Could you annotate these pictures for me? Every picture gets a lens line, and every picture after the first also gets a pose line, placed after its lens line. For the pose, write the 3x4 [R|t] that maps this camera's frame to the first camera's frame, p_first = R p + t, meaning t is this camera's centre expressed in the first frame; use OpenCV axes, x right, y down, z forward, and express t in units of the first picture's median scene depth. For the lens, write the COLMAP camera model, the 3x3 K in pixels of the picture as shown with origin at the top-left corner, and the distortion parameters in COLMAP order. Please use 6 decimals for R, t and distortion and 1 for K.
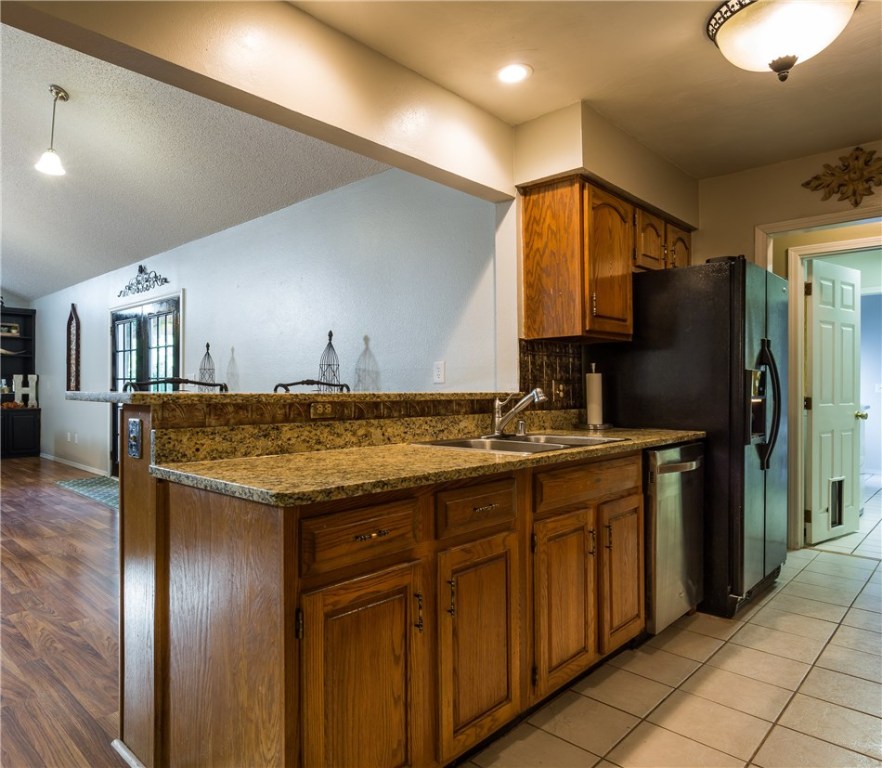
lens RADIAL K [[554.6, 0, 436.0], [0, 554.6, 385.0], [0, 0, 1]] dist [-0.004704, 0.004136]
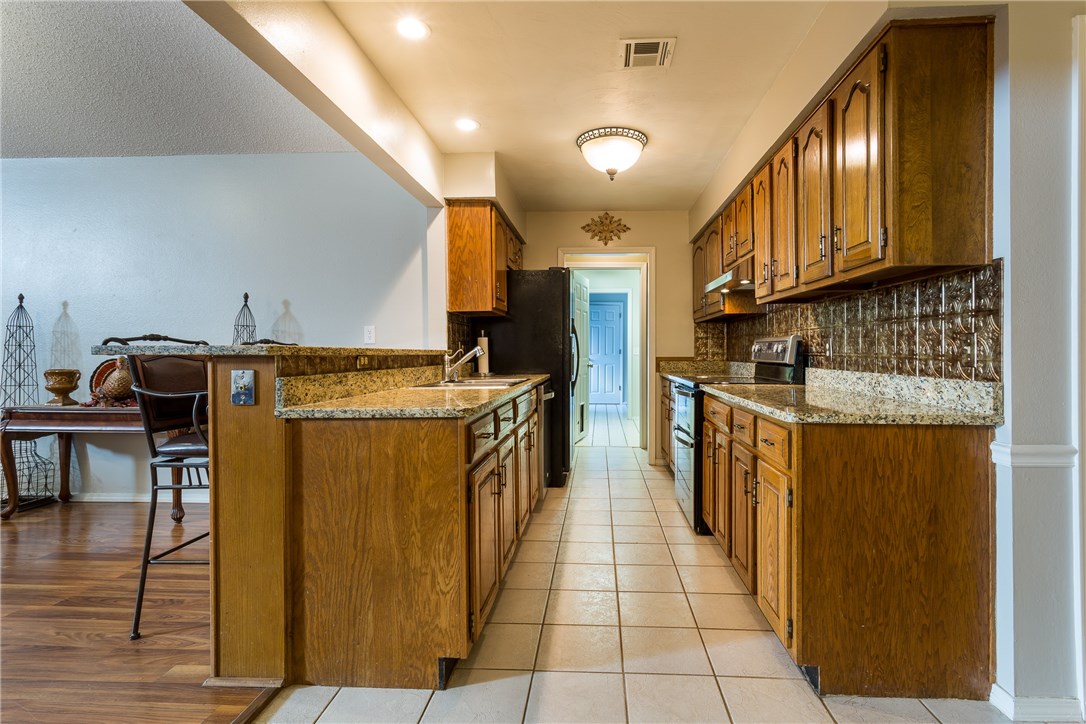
lens RADIAL K [[518.0, 0, 541.6], [0, 518.0, 355.0], [0, 0, 1]] dist [0.002820, 0.000184]
pose [[0.743879, -0.006819, 0.668279, -0.535242], [0.005325, 0.999977, 0.004275, 0.020980], [-0.668293, 0.000379, 0.743898, -0.102478]]
